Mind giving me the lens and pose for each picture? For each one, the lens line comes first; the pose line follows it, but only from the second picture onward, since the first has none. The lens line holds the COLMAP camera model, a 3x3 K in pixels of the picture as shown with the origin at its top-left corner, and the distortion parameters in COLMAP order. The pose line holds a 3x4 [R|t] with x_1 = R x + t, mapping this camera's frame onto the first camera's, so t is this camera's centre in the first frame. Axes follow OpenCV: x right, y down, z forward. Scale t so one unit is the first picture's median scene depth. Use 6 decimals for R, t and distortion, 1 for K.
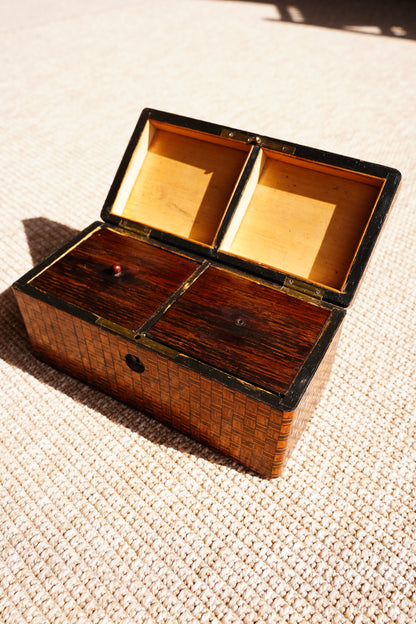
lens RADIAL K [[512.1, 0, 208.0], [0, 512.1, 312.0], [0, 0, 1]] dist [-0.094982, 0.056509]
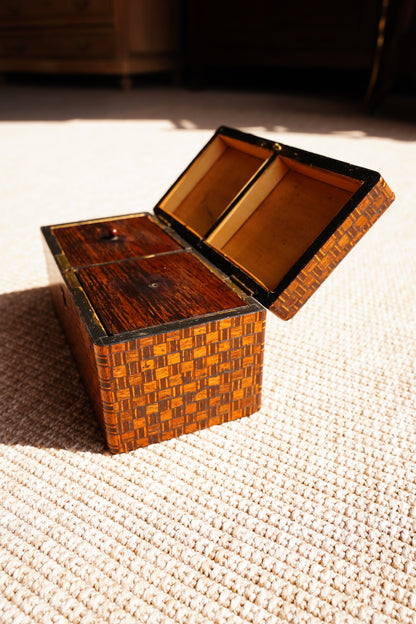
lens RADIAL K [[512.1, 0, 208.0], [0, 512.1, 312.0], [0, 0, 1]] dist [-0.094982, 0.056509]
pose [[0.811840, 0.258773, -0.523405, 0.627305], [-0.384176, 0.911787, -0.145096, 0.157426], [0.439687, 0.318875, 0.839639, 0.232360]]
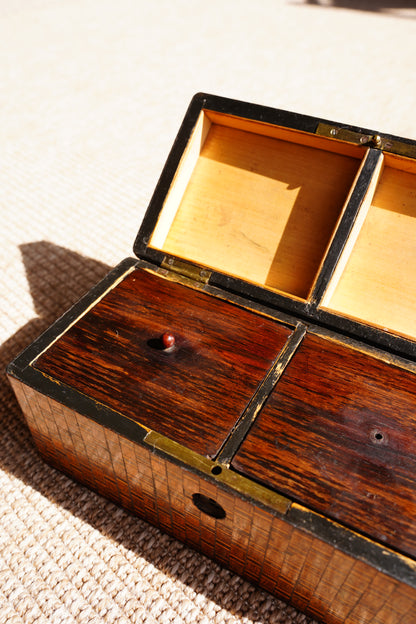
lens RADIAL K [[512.1, 0, 208.0], [0, 512.1, 312.0], [0, 0, 1]] dist [-0.094982, 0.056509]
pose [[0.999960, -0.006975, 0.005614, -0.137003], [0.006958, 0.999971, 0.002976, -0.126836], [-0.005634, -0.002937, 0.999980, 0.367371]]
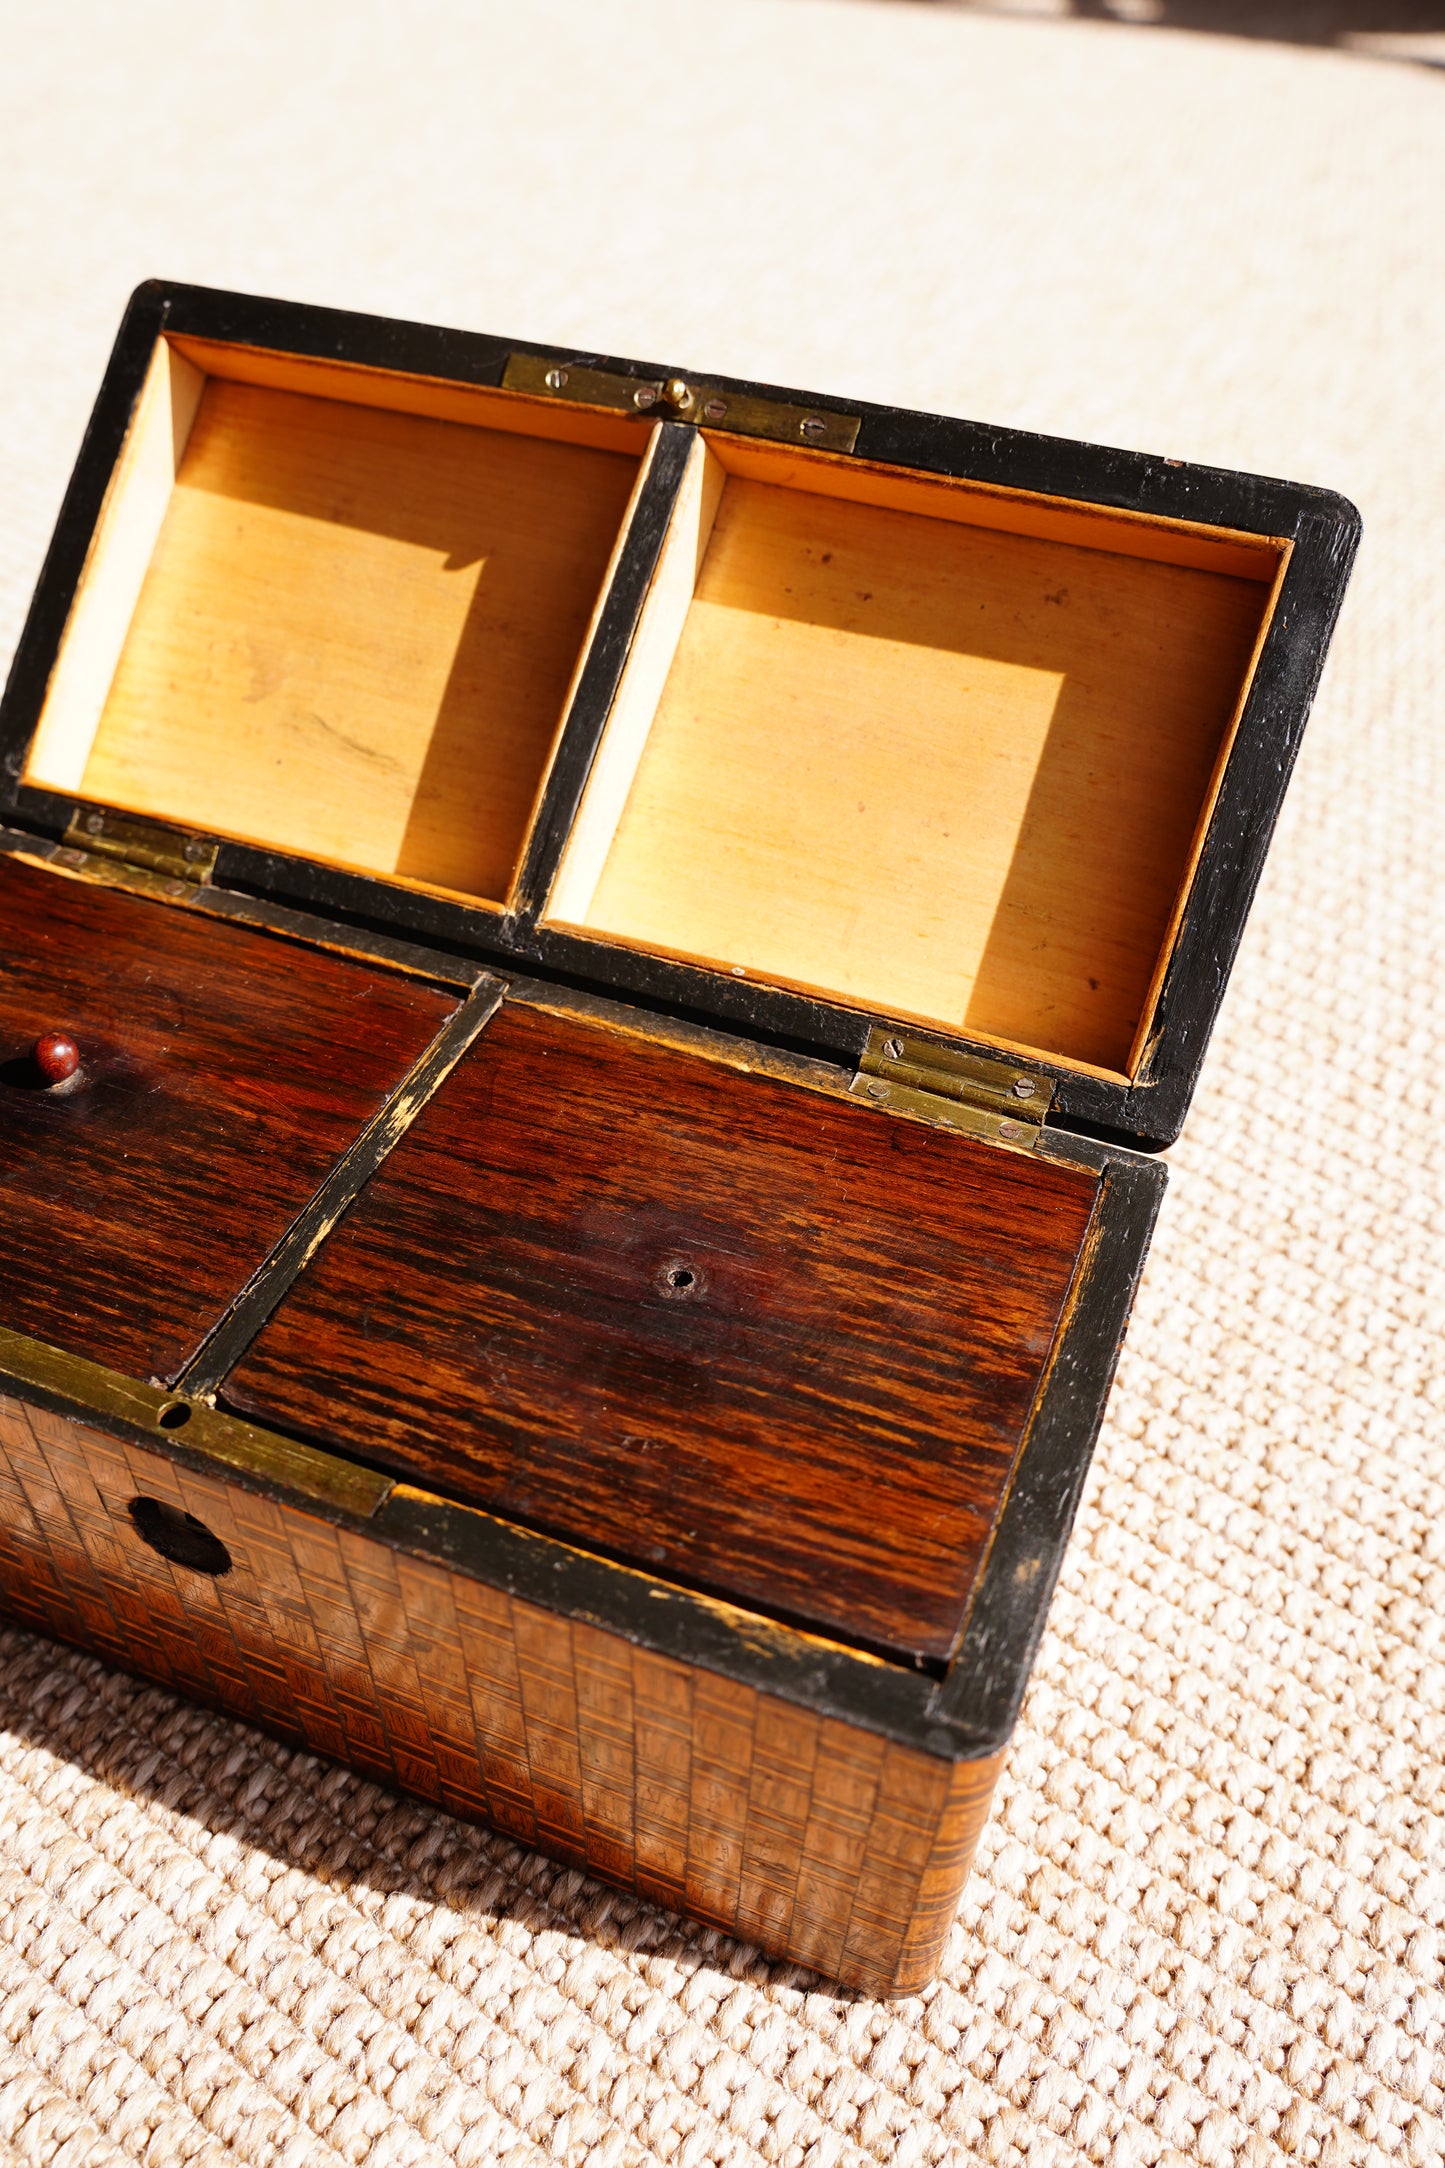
lens RADIAL K [[1779.3, 0, 722.5], [0, 1779.3, 1084.0], [0, 0, 1]] dist [-0.094982, 0.056509]
pose [[0.989365, -0.090227, 0.114086, 0.005350], [0.088172, 0.995841, 0.022942, -0.069042], [-0.115681, -0.012639, 0.993206, 0.273295]]
